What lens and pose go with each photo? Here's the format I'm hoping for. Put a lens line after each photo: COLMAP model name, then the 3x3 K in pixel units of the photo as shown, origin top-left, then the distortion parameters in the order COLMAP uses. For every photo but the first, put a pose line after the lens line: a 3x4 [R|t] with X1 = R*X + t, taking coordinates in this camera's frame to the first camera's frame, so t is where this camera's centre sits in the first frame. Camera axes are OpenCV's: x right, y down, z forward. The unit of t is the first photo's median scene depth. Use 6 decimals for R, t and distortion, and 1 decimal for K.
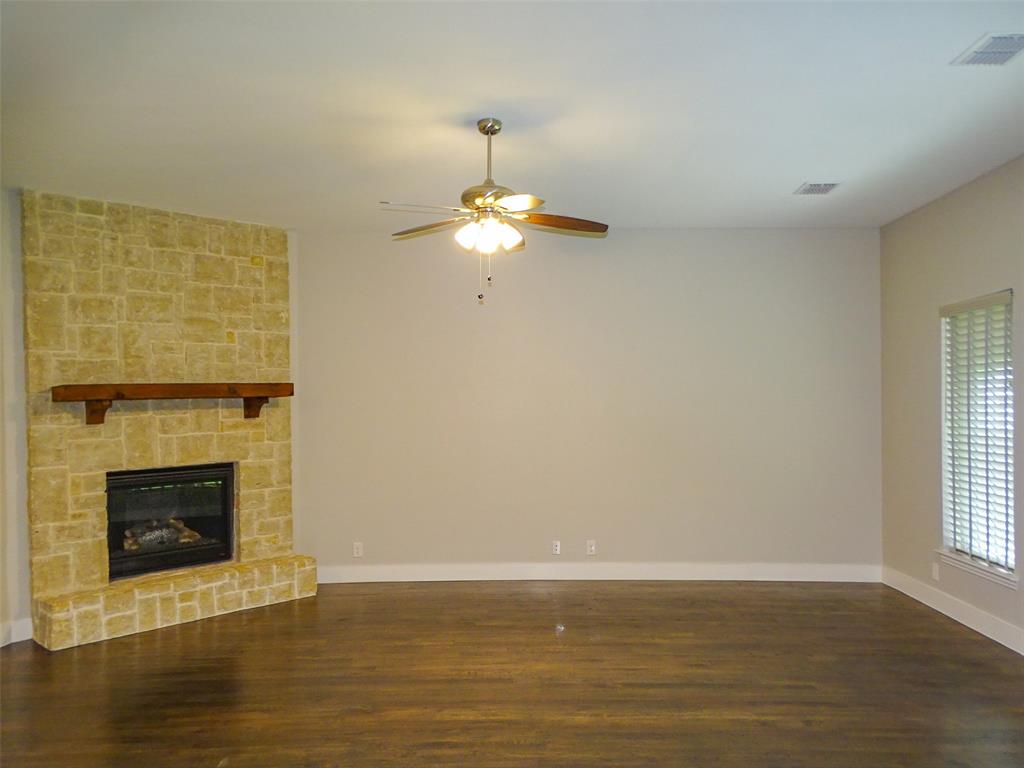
lens RADIAL K [[816.3, 0, 517.8], [0, 816.3, 377.6], [0, 0, 1]] dist [0.062910, -0.001237]
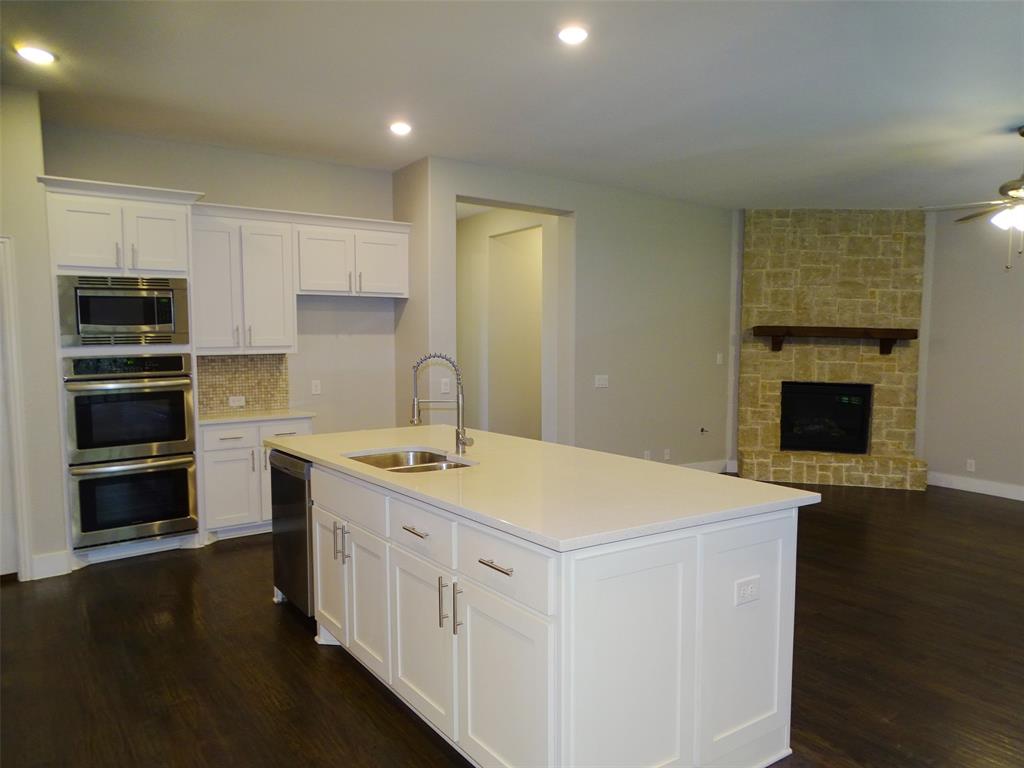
lens RADIAL K [[756.0, 0, 513.6], [0, 756.0, 372.3], [0, 0, 1]] dist [0.063456, -0.024311]
pose [[0.593774, 0.078534, -0.800790, 0.357607], [-0.023812, 0.996505, 0.080071, -0.008089], [0.804279, -0.028476, 0.593569, -0.272976]]
